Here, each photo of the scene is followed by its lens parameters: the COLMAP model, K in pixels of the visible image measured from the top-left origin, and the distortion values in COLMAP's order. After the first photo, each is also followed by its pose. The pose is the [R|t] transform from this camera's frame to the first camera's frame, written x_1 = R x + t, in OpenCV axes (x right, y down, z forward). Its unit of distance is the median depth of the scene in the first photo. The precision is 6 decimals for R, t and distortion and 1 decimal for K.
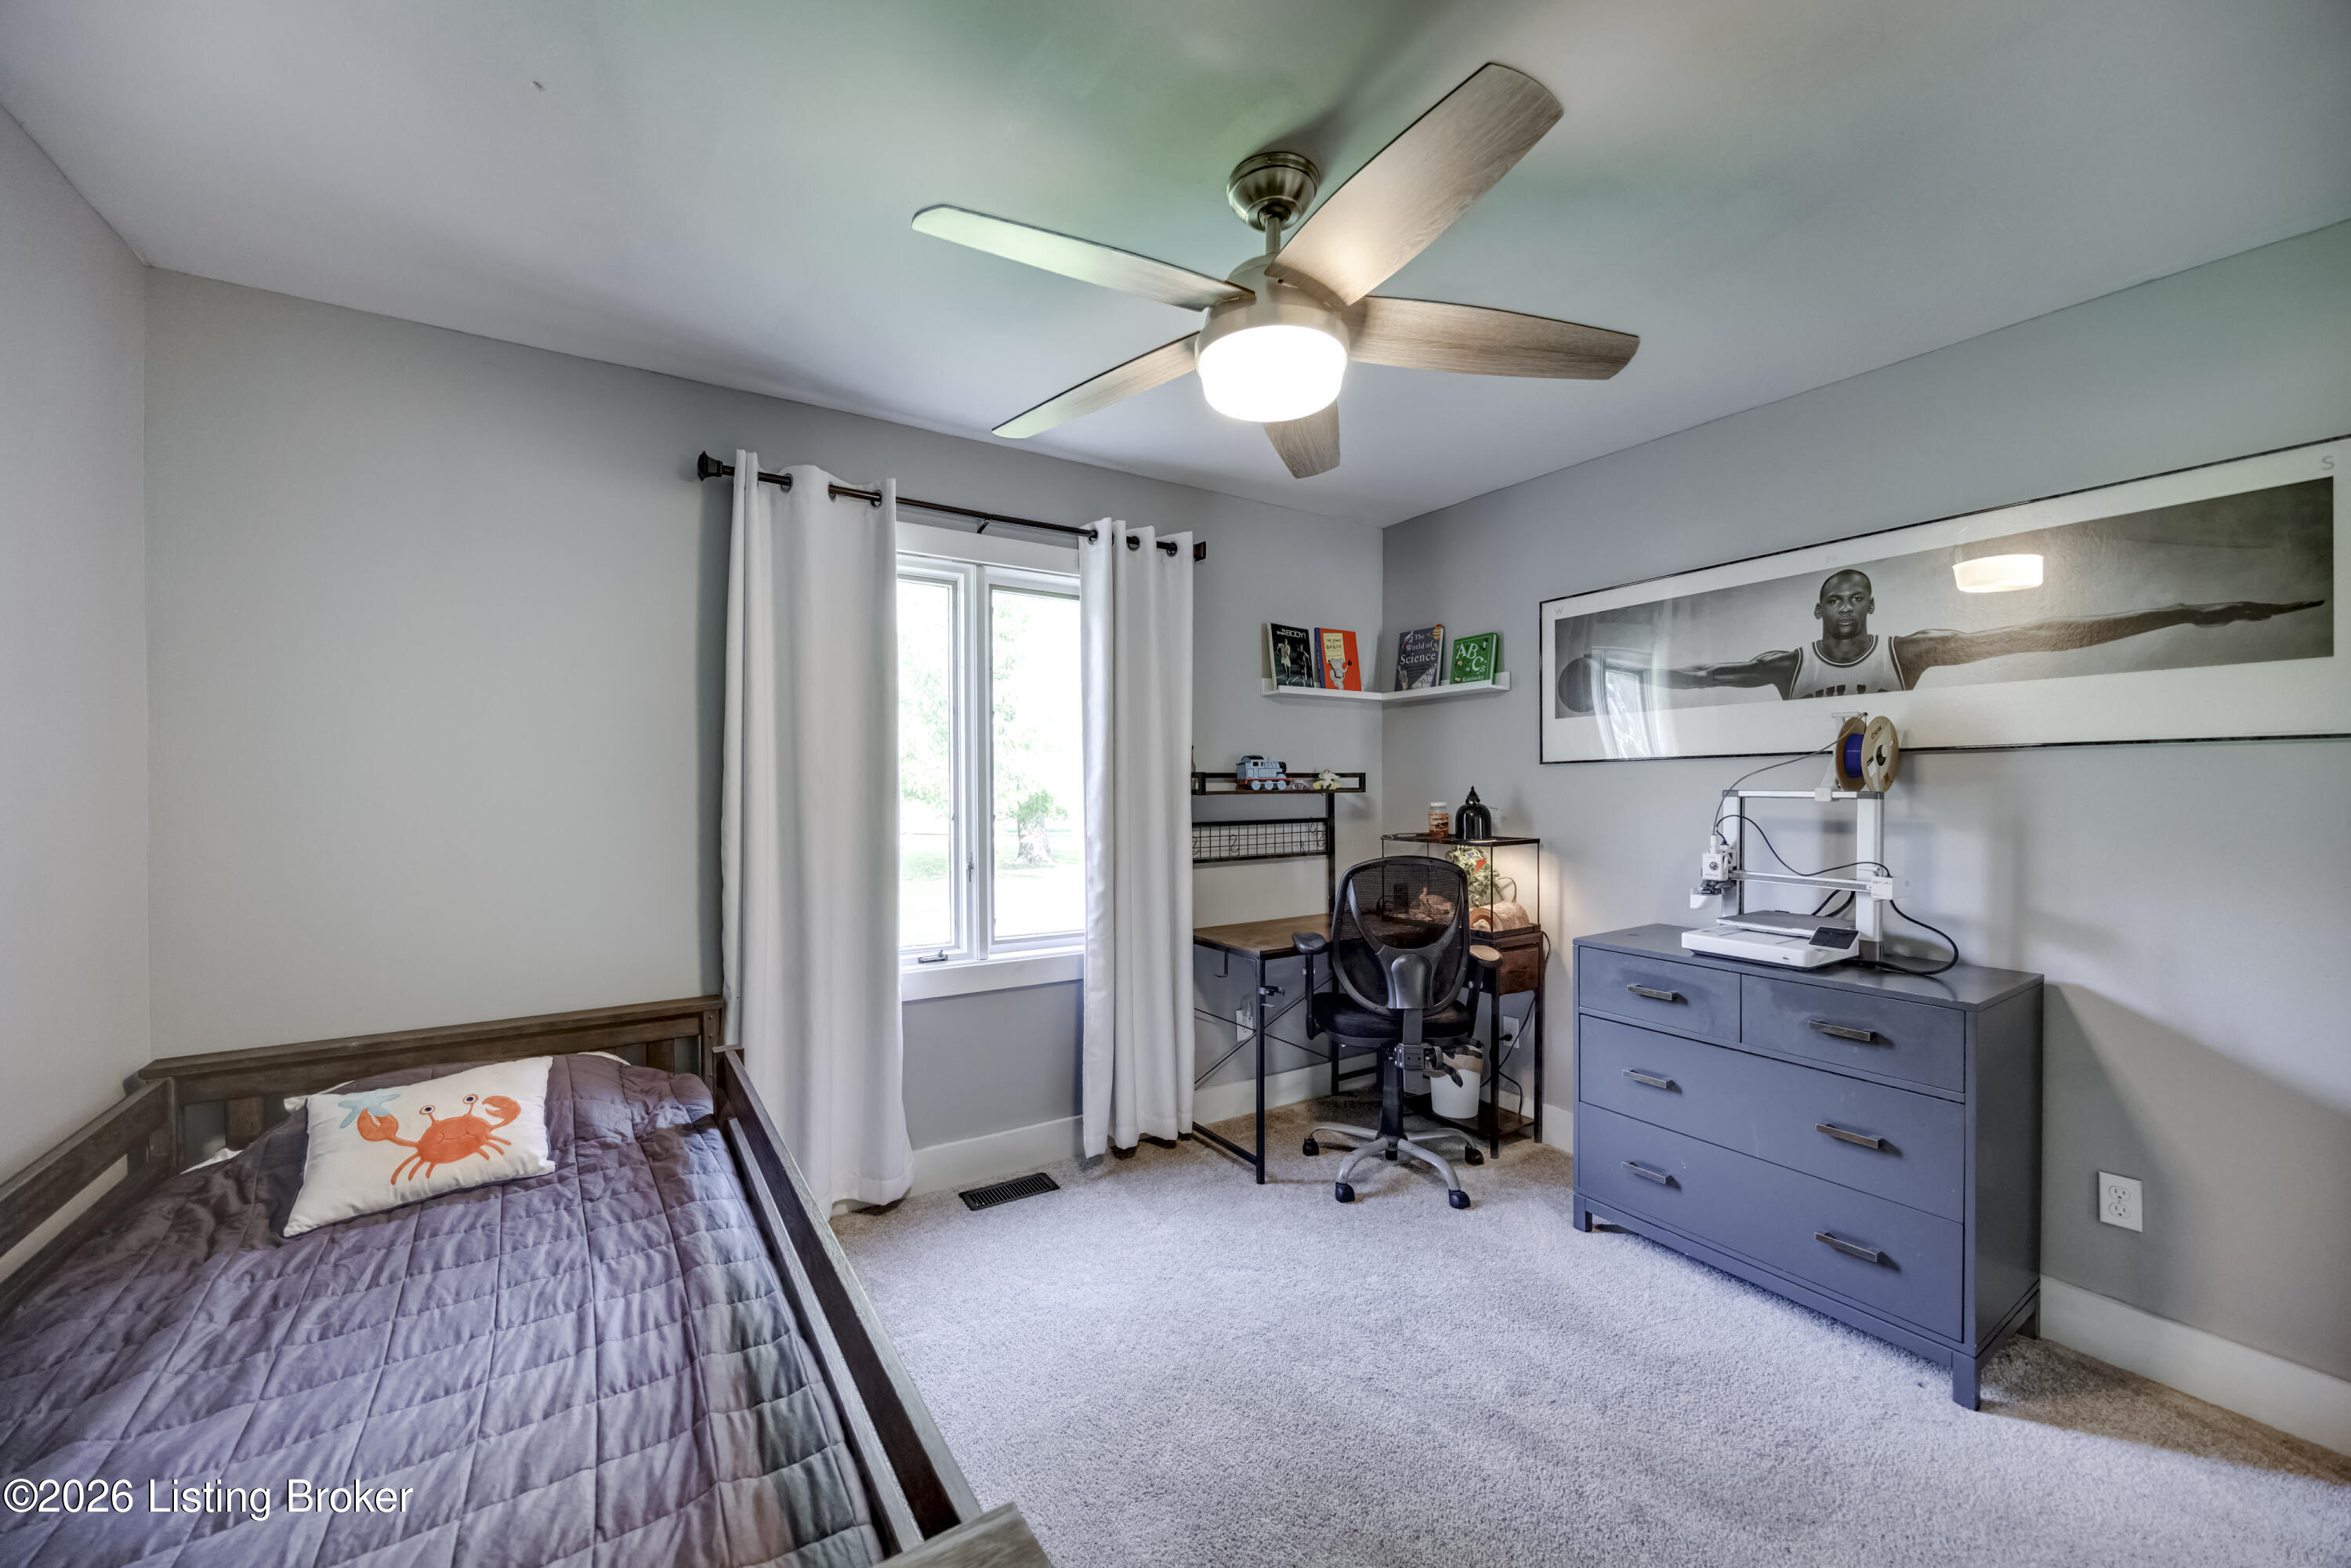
lens RADIAL K [[895.9, 0, 1175.6], [0, 895.9, 775.6], [0, 0, 1]] dist [-0.007527, 0.000125]
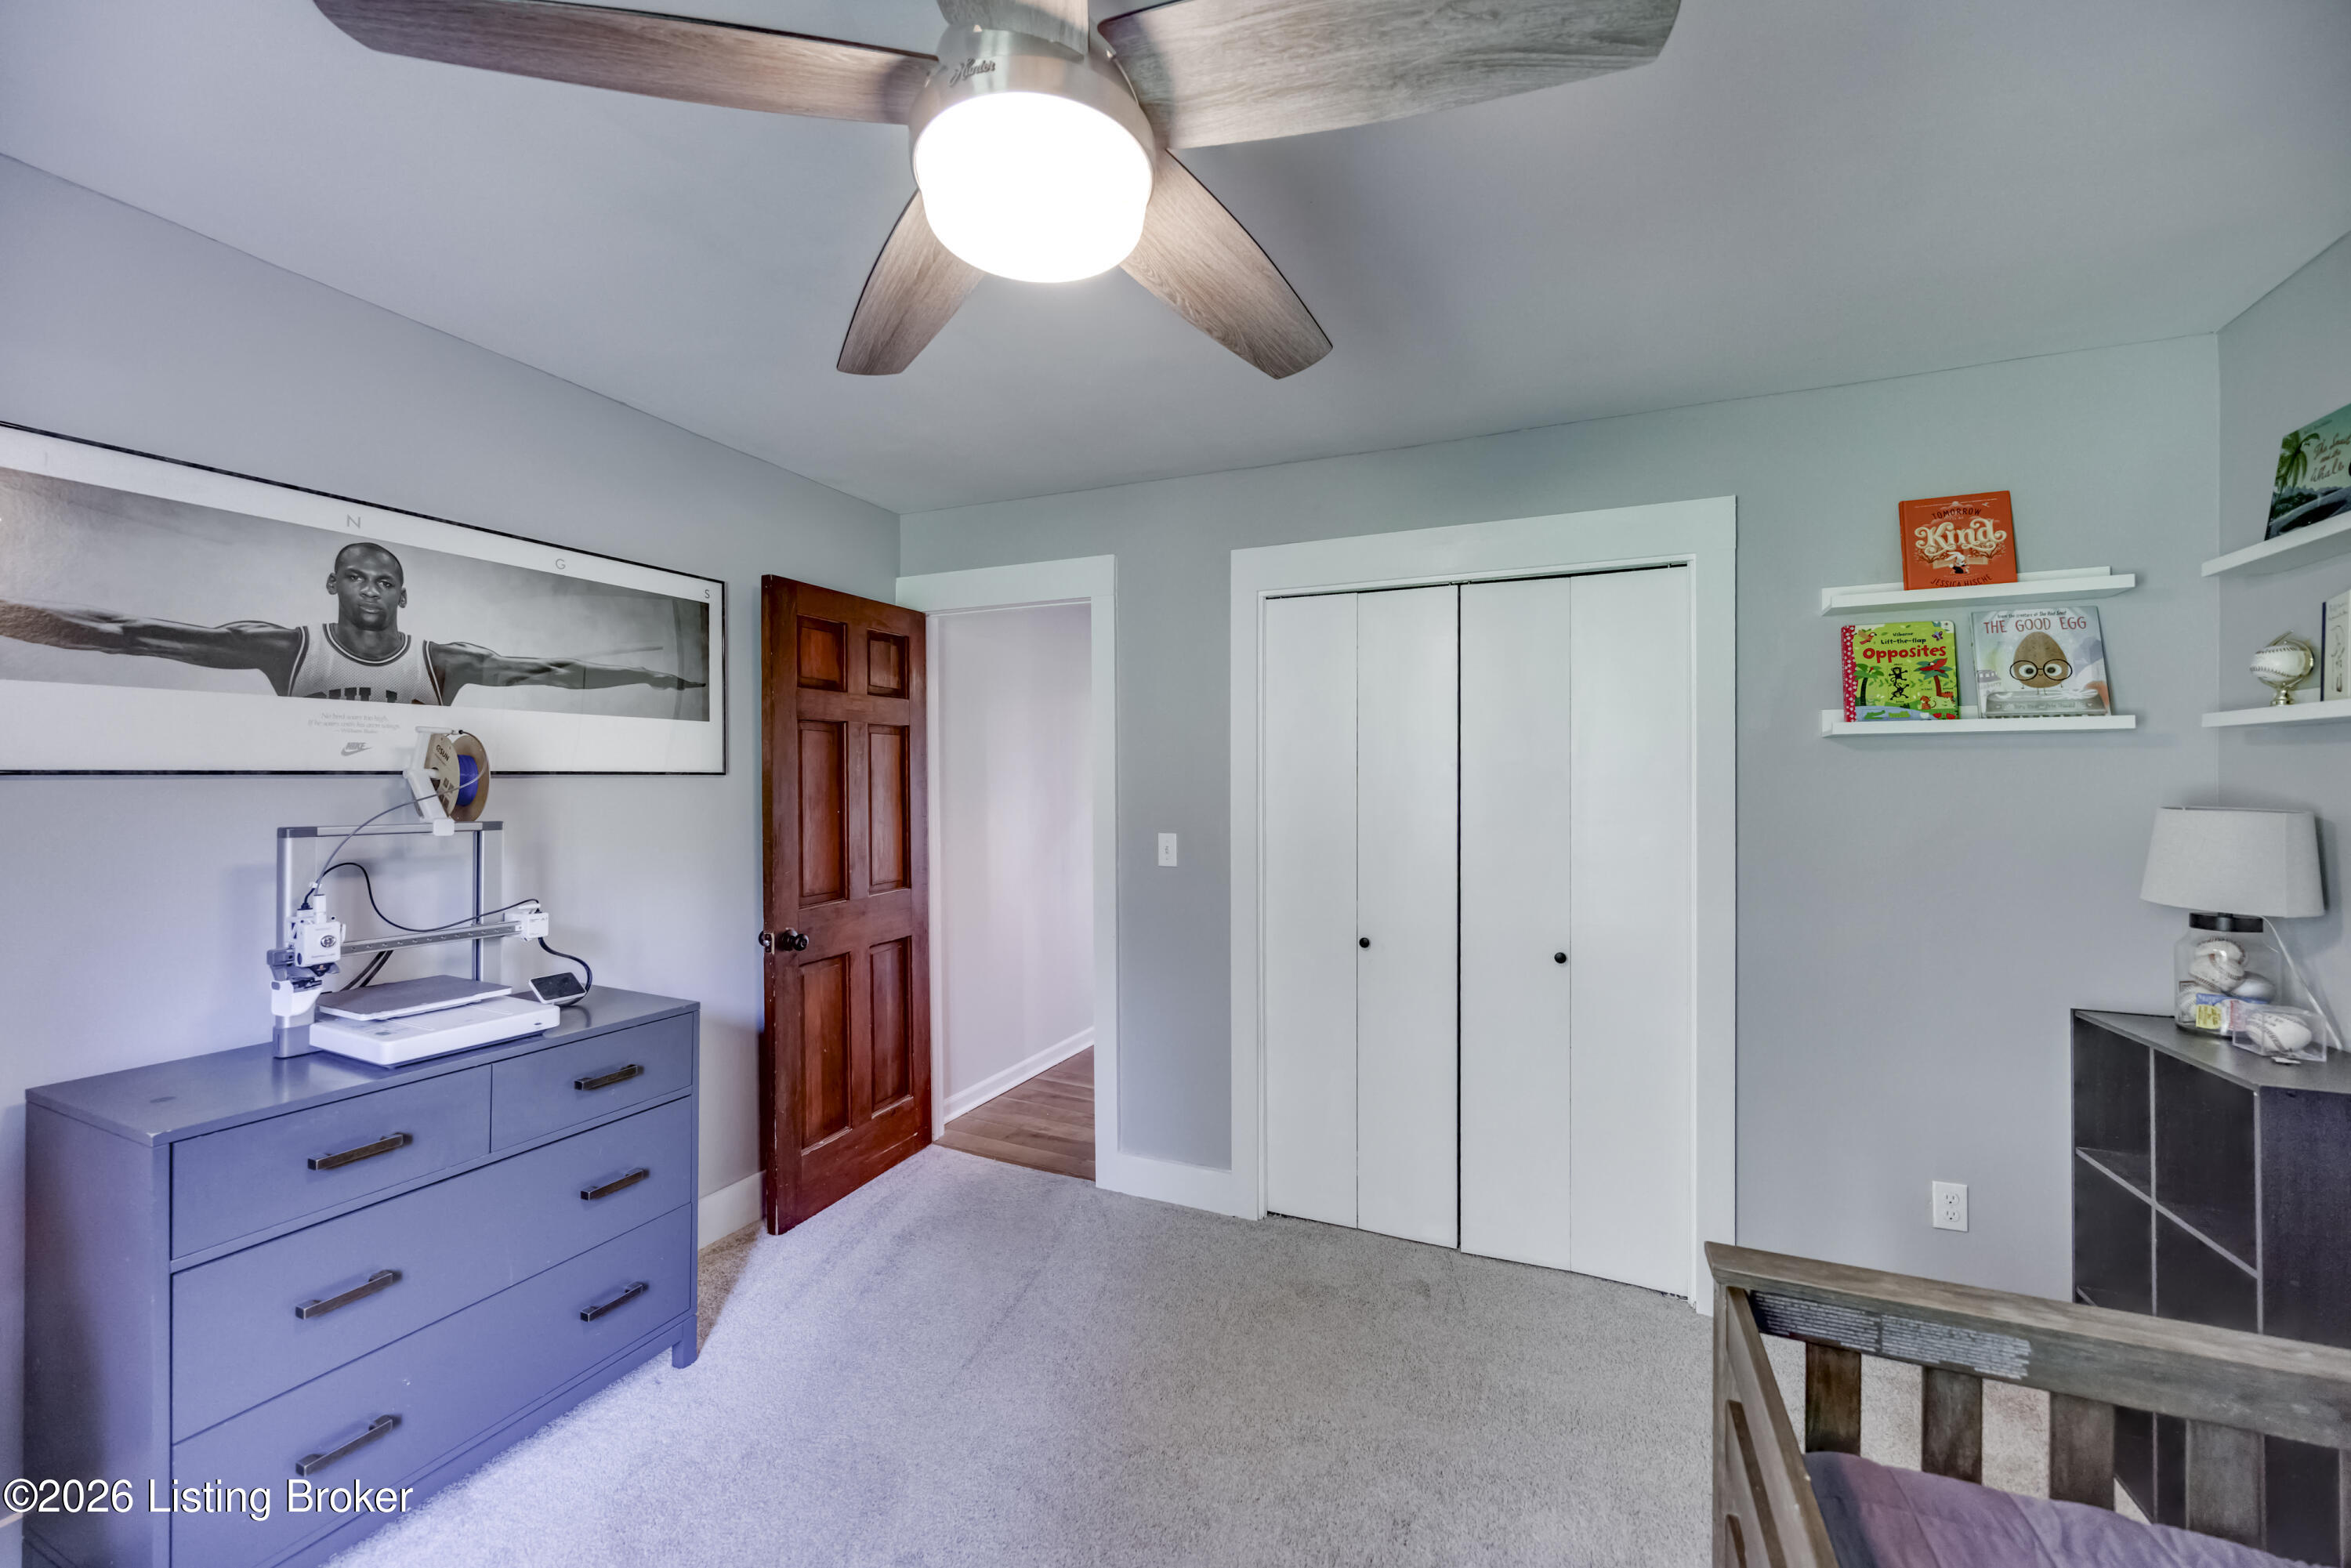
lens RADIAL K [[895.9, 0, 1175.6], [0, 895.9, 775.6], [0, 0, 1]] dist [-0.007527, 0.000125]
pose [[-0.558675, 0.005707, 0.829367, -0.301272], [-0.008924, 0.999877, -0.012892, -0.020276], [-0.829339, -0.014604, -0.558555, 0.844548]]
